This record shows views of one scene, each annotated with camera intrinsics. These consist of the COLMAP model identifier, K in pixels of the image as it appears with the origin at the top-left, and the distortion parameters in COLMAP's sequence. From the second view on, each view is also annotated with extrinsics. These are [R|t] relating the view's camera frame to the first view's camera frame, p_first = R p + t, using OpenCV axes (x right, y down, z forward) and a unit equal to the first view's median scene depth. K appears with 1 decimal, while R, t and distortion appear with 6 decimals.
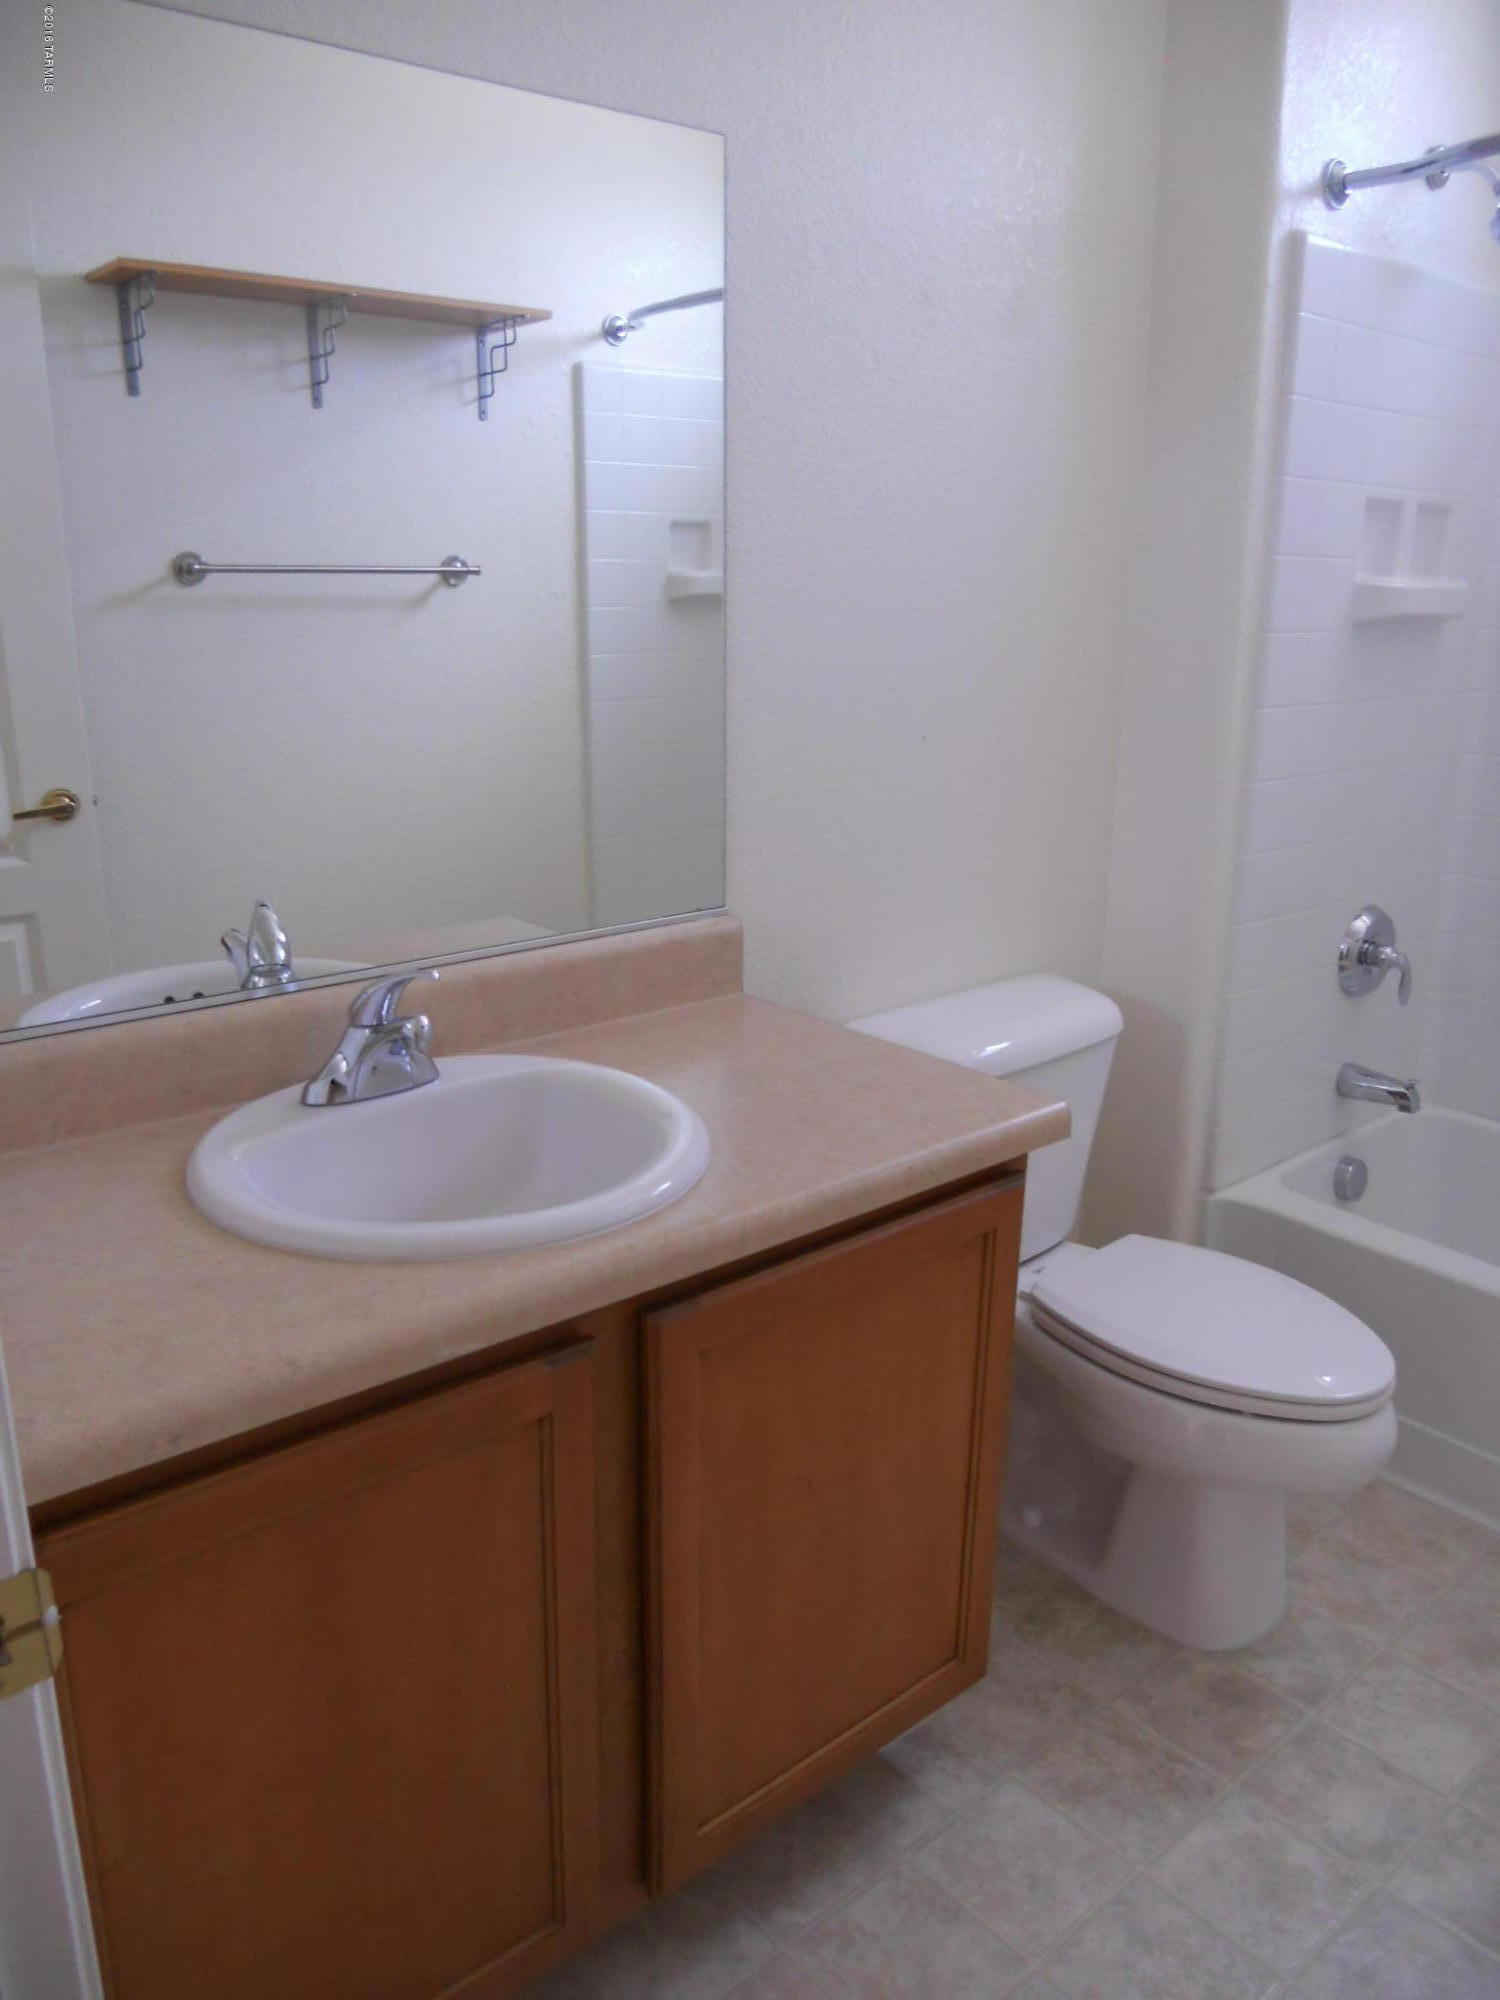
lens RADIAL K [[1544.4, 0, 749.0], [0, 1544.4, 996.0], [0, 0, 1]] dist [-0.006158, -0.007129]
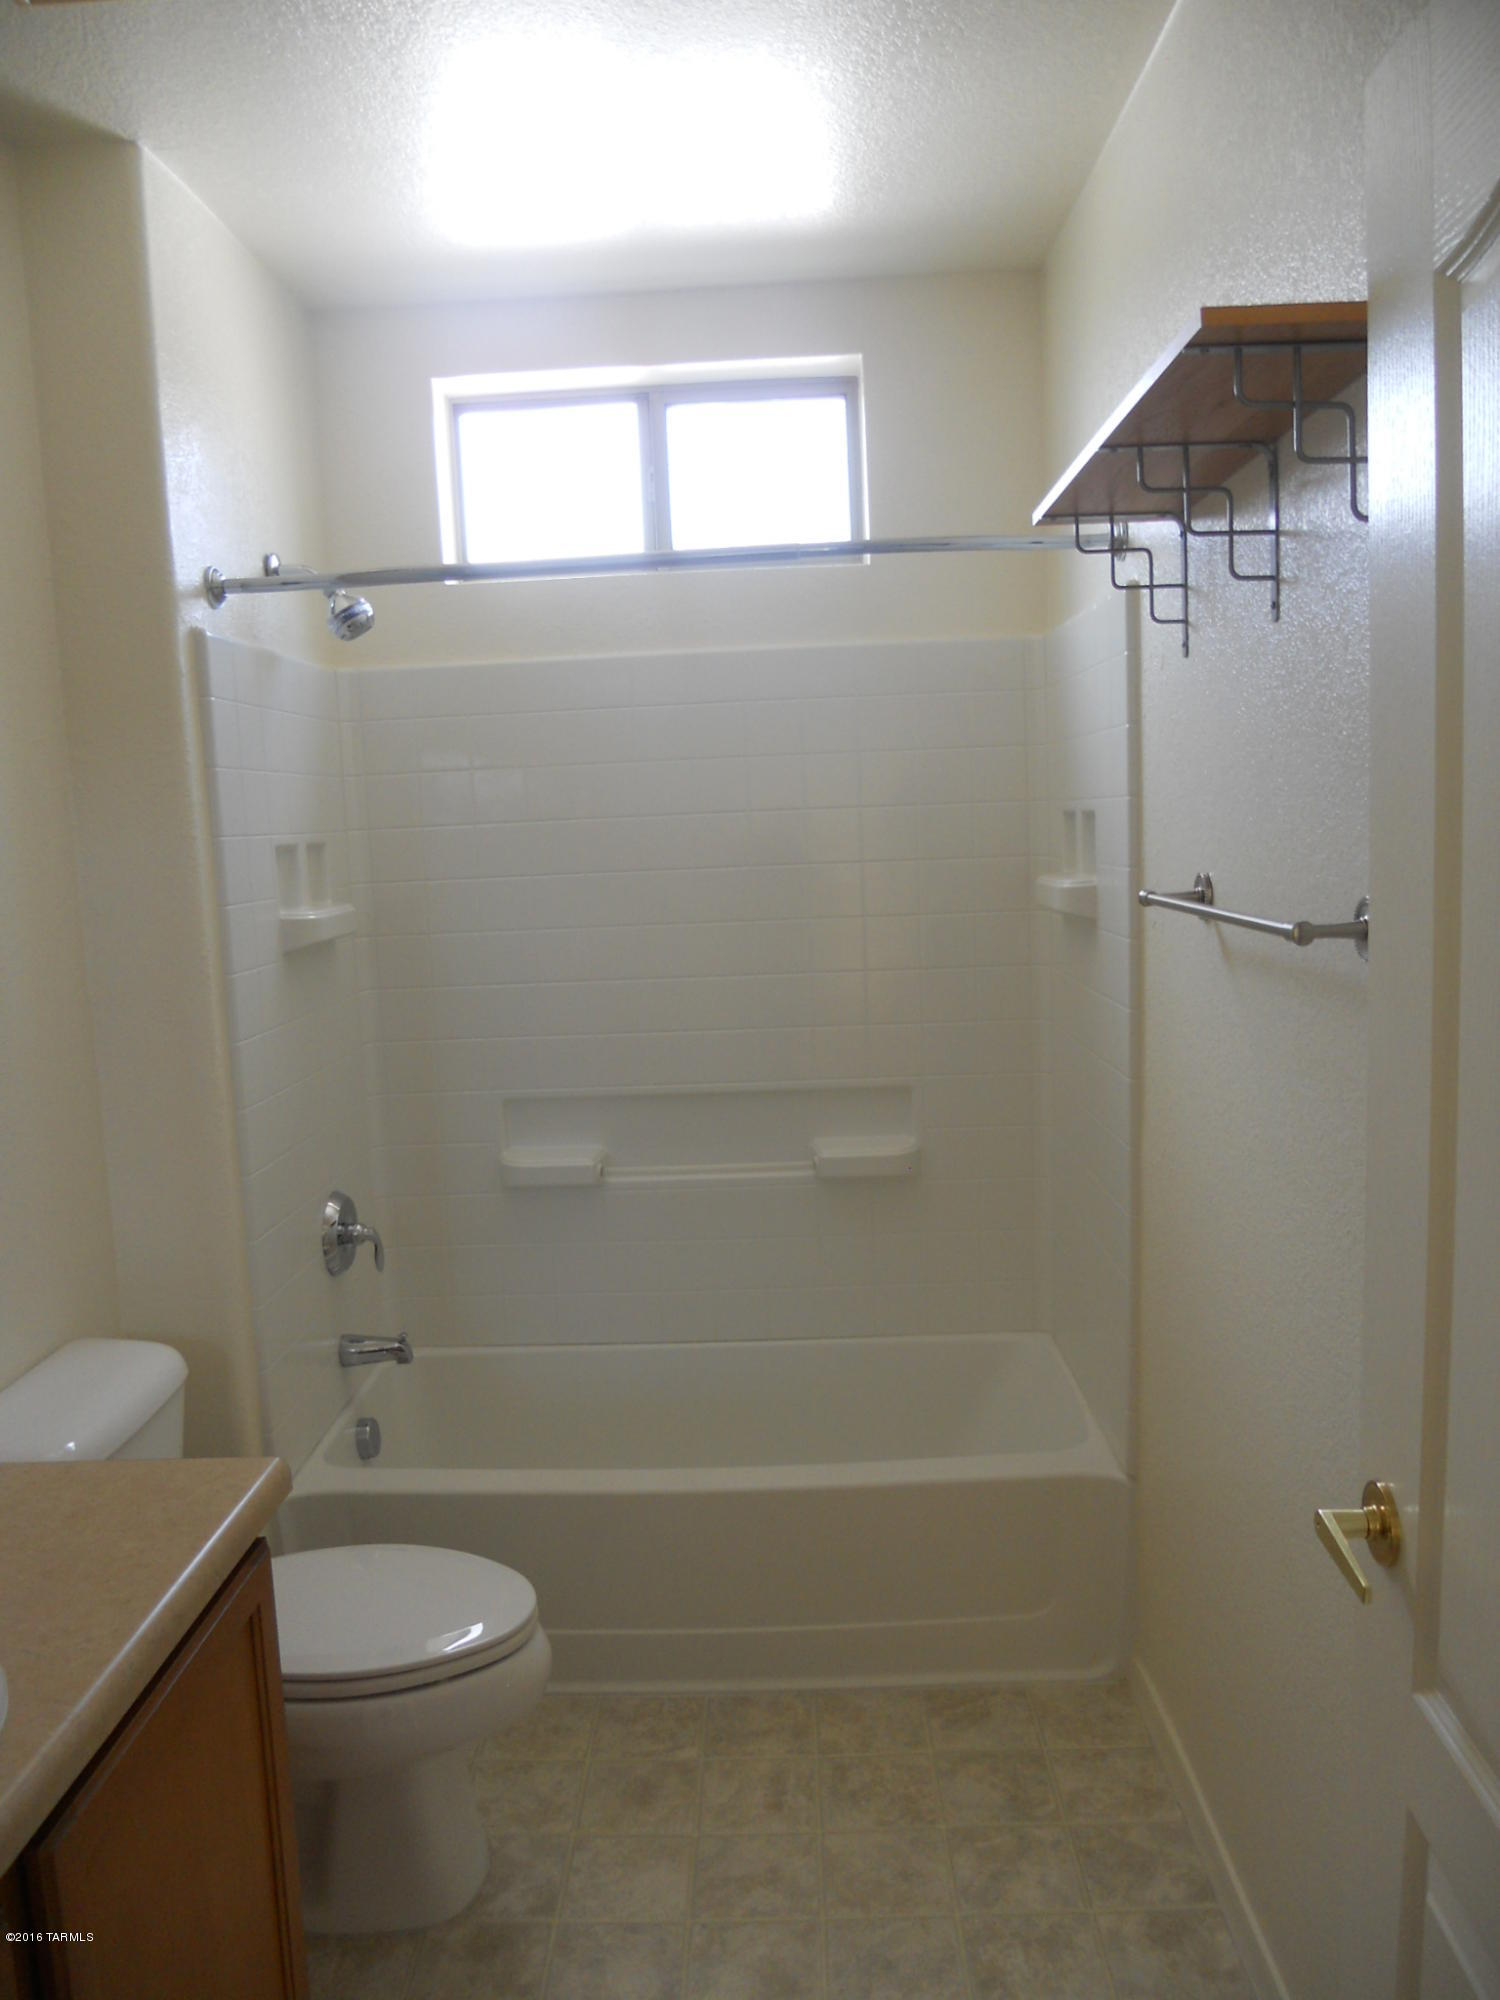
lens RADIAL K [[1544.4, 0, 751.6], [0, 1544.4, 1003.2], [0, 0, 1]] dist [-0.006158, -0.007129]
pose [[0.673964, -0.125595, 0.728010, -0.216601], [0.225681, 0.973338, -0.041008, -0.087932], [-0.703449, 0.191936, 0.684339, -0.005752]]
